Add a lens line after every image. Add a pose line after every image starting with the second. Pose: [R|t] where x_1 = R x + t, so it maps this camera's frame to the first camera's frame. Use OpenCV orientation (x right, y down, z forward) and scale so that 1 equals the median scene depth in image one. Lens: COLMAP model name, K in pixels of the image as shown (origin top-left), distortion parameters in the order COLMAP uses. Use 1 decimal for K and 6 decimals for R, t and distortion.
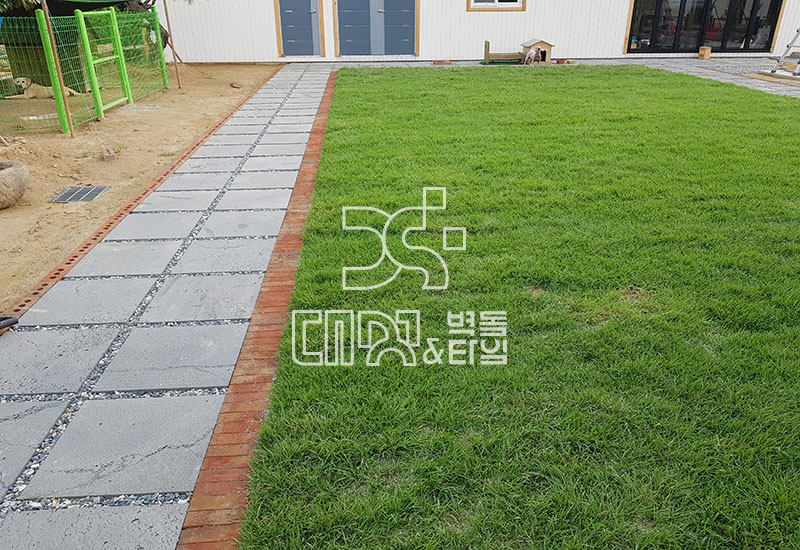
lens RADIAL K [[605.1, 0, 400.0], [0, 605.1, 275.0], [0, 0, 1]] dist [0.038064, -0.077274]
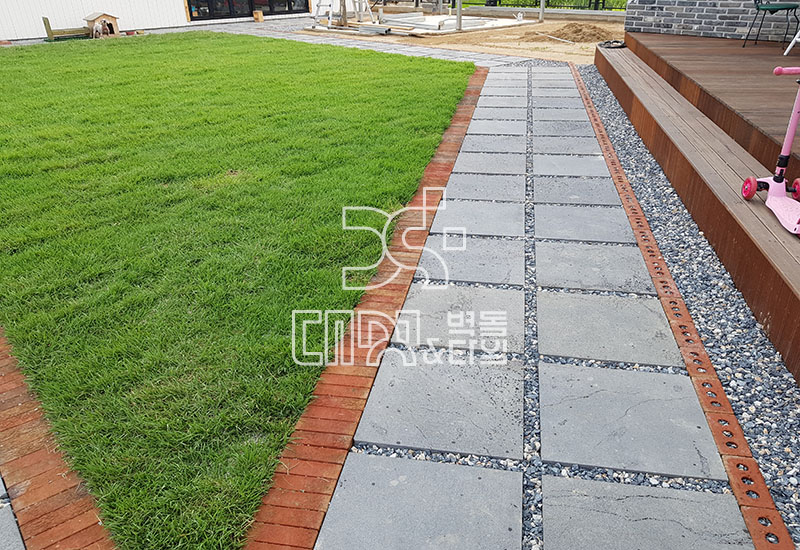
lens RADIAL K [[605.1, 0, 400.0], [0, 605.1, 275.0], [0, 0, 1]] dist [0.038064, -0.077274]
pose [[0.800868, -0.279311, 0.529713, -0.027231], [0.259104, 0.959100, 0.113985, 0.041248], [-0.539885, 0.045964, 0.840483, -0.086816]]
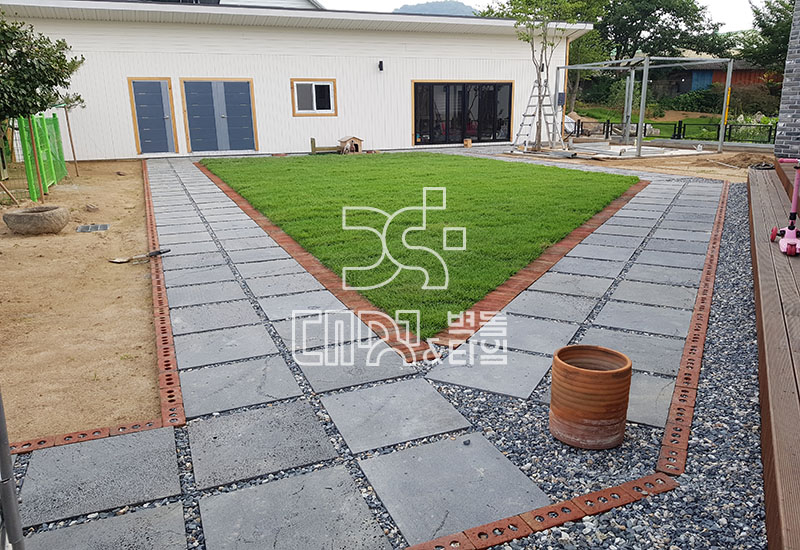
lens RADIAL K [[605.1, 0, 400.0], [0, 605.1, 275.0], [0, 0, 1]] dist [0.038064, -0.077274]
pose [[0.947245, -0.088626, 0.308012, -0.104173], [0.136930, 0.980794, -0.138900, 0.106855], [-0.289786, 0.173748, 0.941188, -0.221056]]
